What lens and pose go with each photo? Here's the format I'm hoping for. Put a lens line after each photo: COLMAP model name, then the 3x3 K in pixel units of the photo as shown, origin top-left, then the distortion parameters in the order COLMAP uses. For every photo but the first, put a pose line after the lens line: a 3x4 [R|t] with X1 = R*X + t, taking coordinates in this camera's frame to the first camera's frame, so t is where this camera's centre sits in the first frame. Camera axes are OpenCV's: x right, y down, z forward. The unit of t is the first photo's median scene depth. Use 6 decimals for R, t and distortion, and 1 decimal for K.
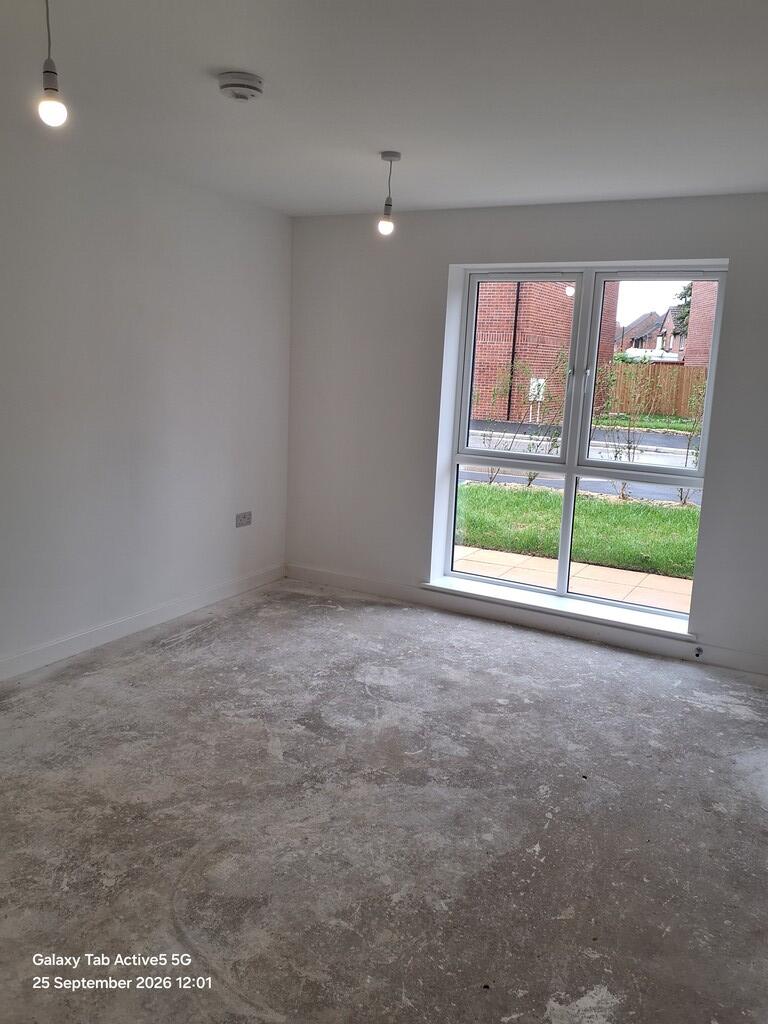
lens RADIAL K [[812.1, 0, 379.3], [0, 812.1, 508.6], [0, 0, 1]] dist [0.016330, -0.026433]
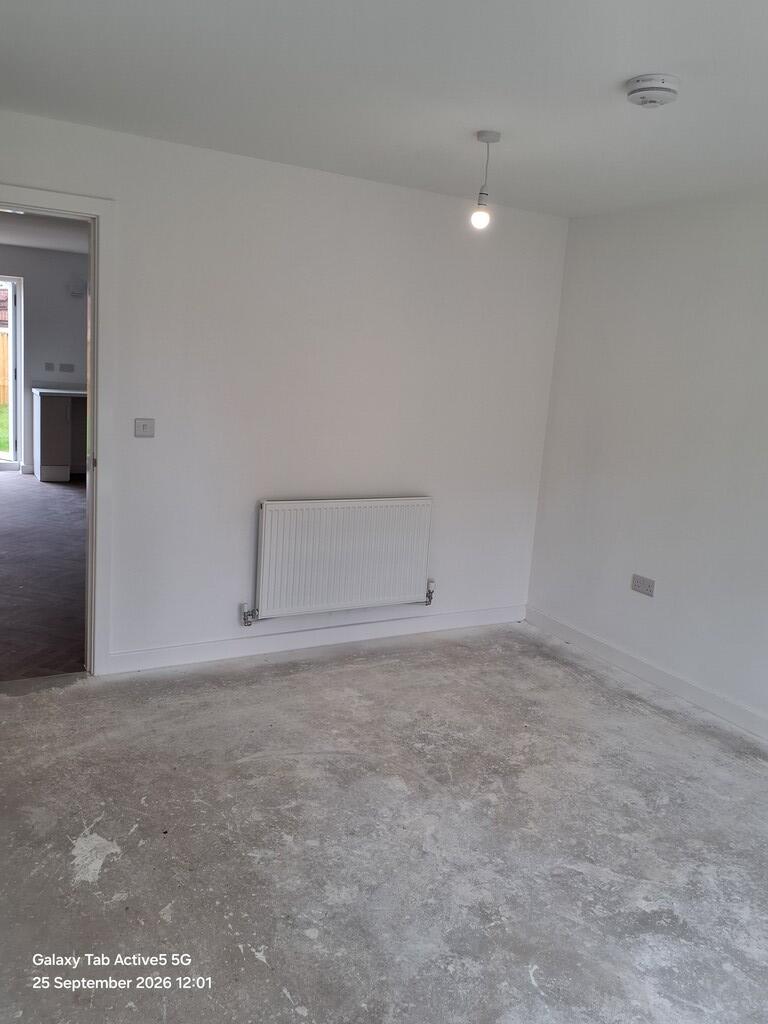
lens RADIAL K [[812.1, 0, 376.9], [0, 812.1, 513.8], [0, 0, 1]] dist [0.016330, -0.026433]
pose [[-0.521394, 0.088439, -0.848721, 0.761506], [-0.249417, 0.935384, 0.250694, -0.220660], [0.816051, 0.342396, -0.465646, 1.287013]]
